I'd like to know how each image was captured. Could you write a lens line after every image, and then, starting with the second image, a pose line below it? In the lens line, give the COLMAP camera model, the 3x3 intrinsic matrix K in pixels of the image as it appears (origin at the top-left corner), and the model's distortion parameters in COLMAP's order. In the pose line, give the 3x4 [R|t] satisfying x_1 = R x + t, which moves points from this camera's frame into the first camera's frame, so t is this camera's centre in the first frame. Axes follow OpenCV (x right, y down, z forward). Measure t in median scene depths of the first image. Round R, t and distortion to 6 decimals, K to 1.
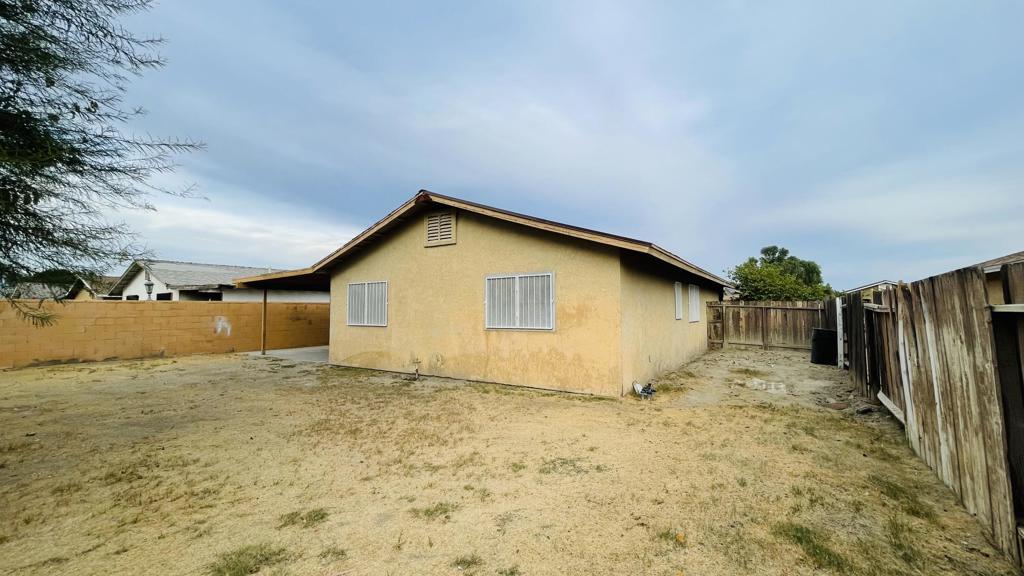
lens RADIAL K [[413.6, 0, 516.7], [0, 413.6, 285.0], [0, 0, 1]] dist [-0.002290, 0.000394]
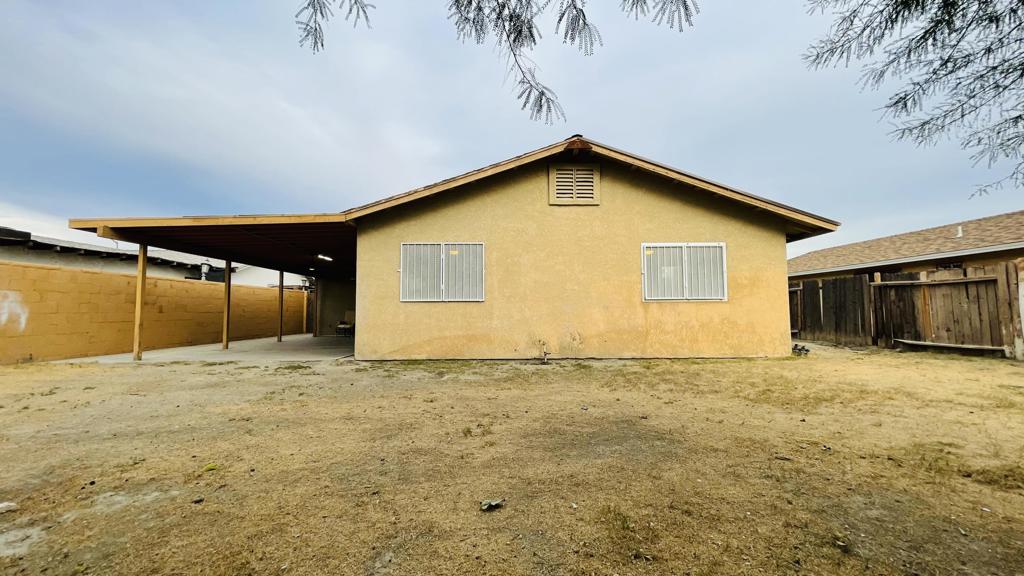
lens RADIAL K [[413.6, 0, 513.8], [0, 413.6, 288.8], [0, 0, 1]] dist [-0.002290, 0.000394]
pose [[0.826974, 0.032306, 0.561311, -0.777482], [-0.033026, 0.999415, -0.008865, 0.090751], [-0.561269, -0.011207, 0.827557, 0.370935]]
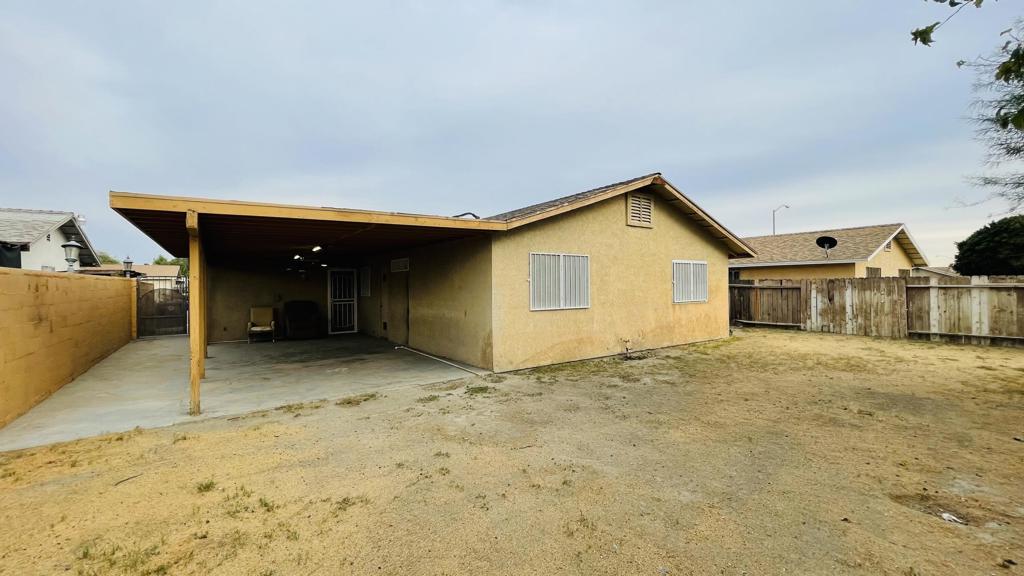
lens RADIAL K [[413.6, 0, 515.2], [0, 413.6, 288.1], [0, 0, 1]] dist [-0.002290, 0.000394]
pose [[0.367474, -0.005035, 0.930020, -1.301840], [-0.051100, 0.998365, 0.025596, 0.049652], [-0.928629, -0.056930, 0.366616, 0.919822]]
